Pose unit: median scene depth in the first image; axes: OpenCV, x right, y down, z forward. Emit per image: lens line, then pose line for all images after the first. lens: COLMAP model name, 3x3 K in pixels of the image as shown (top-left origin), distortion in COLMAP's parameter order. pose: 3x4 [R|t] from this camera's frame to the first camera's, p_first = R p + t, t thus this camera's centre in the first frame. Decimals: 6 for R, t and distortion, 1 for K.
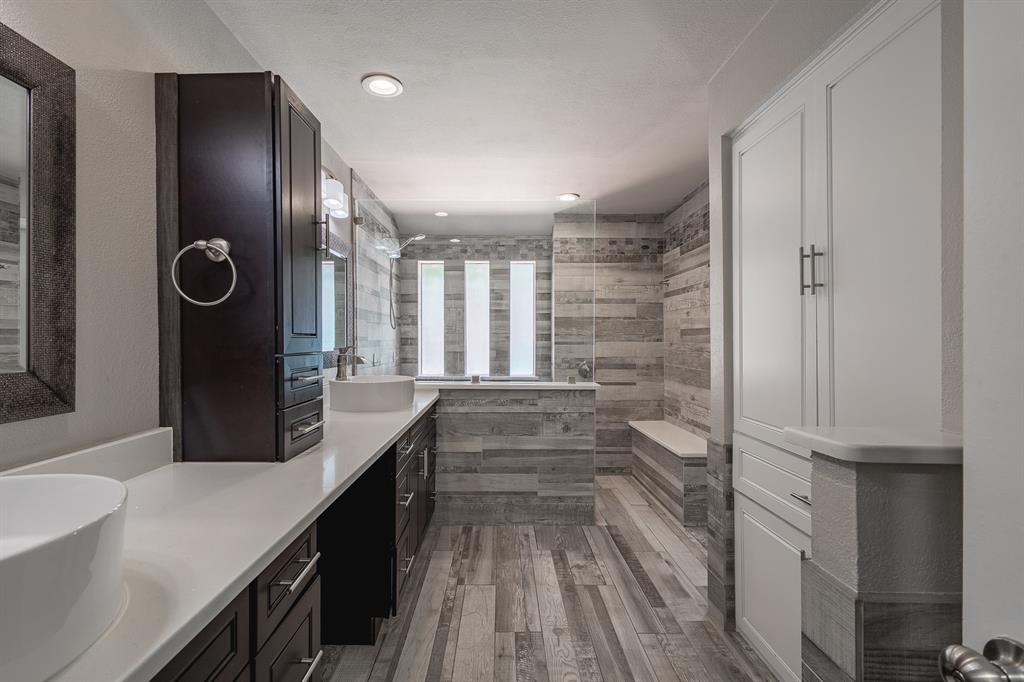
lens RADIAL K [[450.3, 0, 501.4], [0, 450.3, 341.2], [0, 0, 1]] dist [-0.002146, -0.000537]
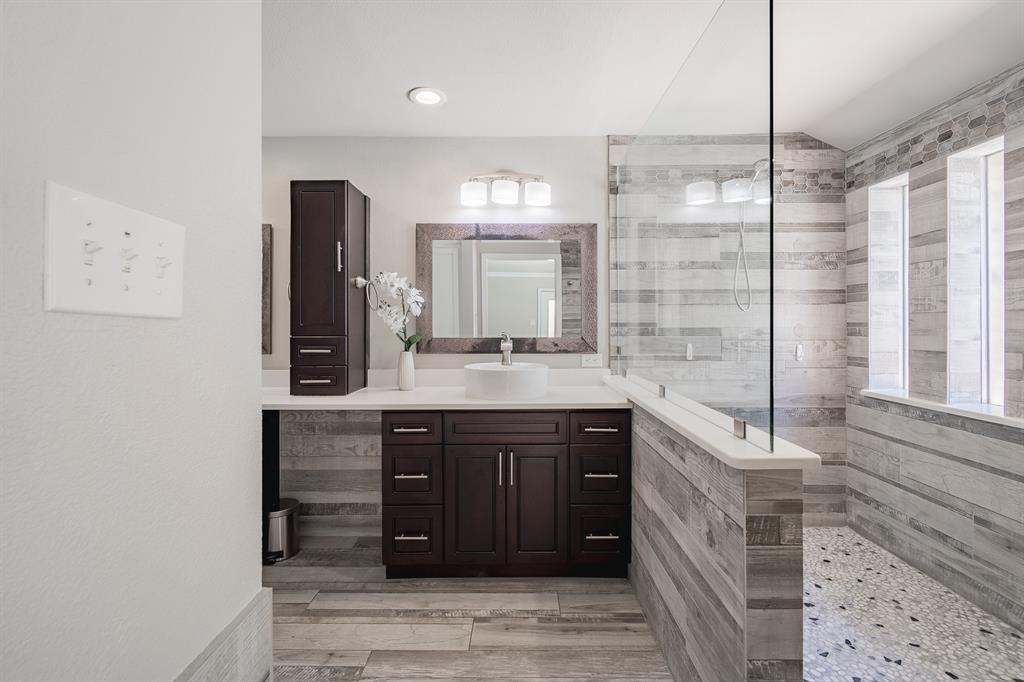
lens RADIAL K [[450.3, 0, 518.5], [0, 450.3, 327.4], [0, 0, 1]] dist [-0.002146, -0.000537]
pose [[0.000983, 0.004897, -0.999988, 0.576457], [0.000629, 0.999988, 0.004897, -0.006954], [0.999999, -0.000634, 0.000980, 0.837018]]
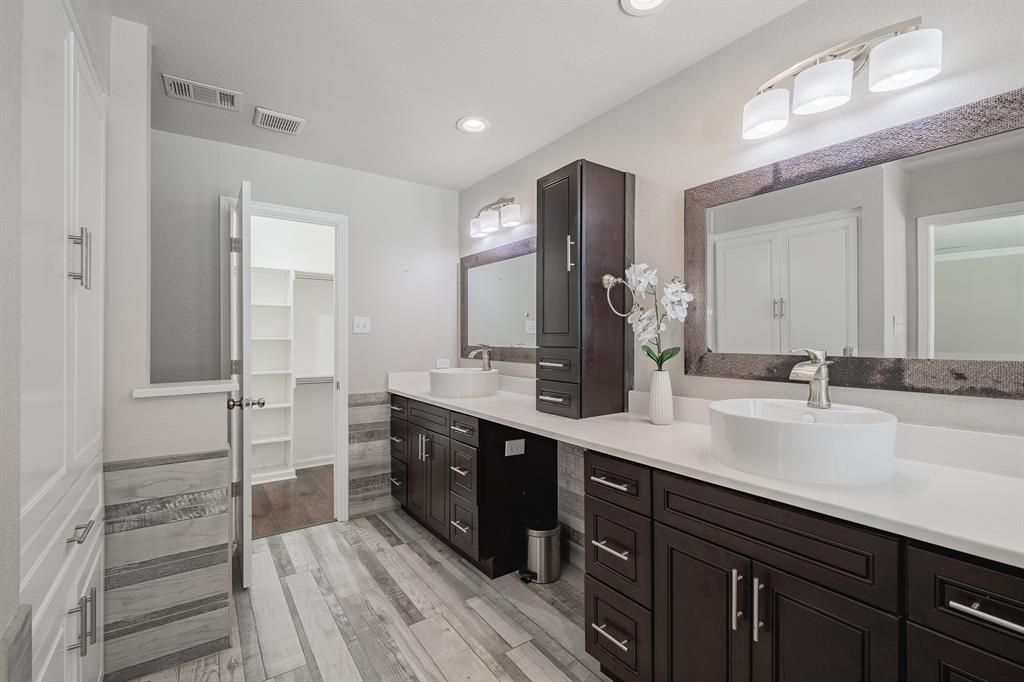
lens RADIAL K [[450.3, 0, 510.0], [0, 450.3, 339.6], [0, 0, 1]] dist [-0.002146, -0.000537]
pose [[-0.819960, 0.013467, -0.572262, 0.249838], [0.008785, 0.999902, 0.010943, -0.008736], [0.572353, 0.003945, -0.819998, 1.010141]]
